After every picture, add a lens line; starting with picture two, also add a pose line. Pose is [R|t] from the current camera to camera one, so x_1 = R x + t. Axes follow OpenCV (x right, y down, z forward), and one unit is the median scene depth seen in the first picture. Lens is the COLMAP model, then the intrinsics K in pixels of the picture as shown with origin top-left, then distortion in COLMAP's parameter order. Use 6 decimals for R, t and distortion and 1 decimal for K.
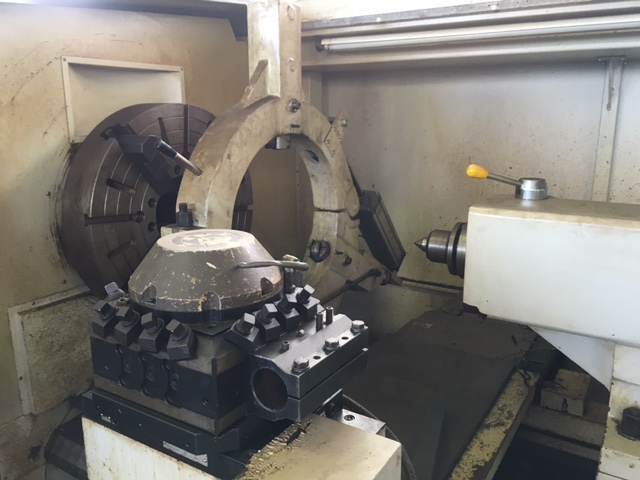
lens RADIAL K [[545.8, 0, 317.5], [0, 545.8, 240.4], [0, 0, 1]] dist [0.075952, -0.098876]
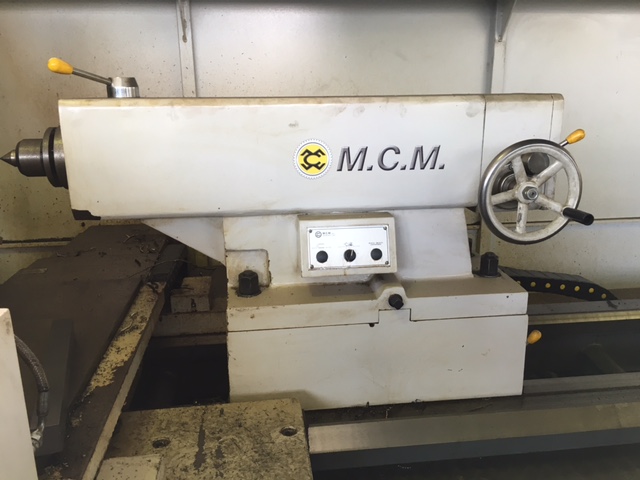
lens RADIAL K [[545.8, 0, 317.5], [0, 545.8, 240.4], [0, 0, 1]] dist [0.075952, -0.098876]
pose [[0.771942, -0.171867, 0.612018, 0.009730], [0.152720, 0.984702, 0.083897, 0.141943], [-0.617075, 0.028703, 0.786381, 0.025933]]
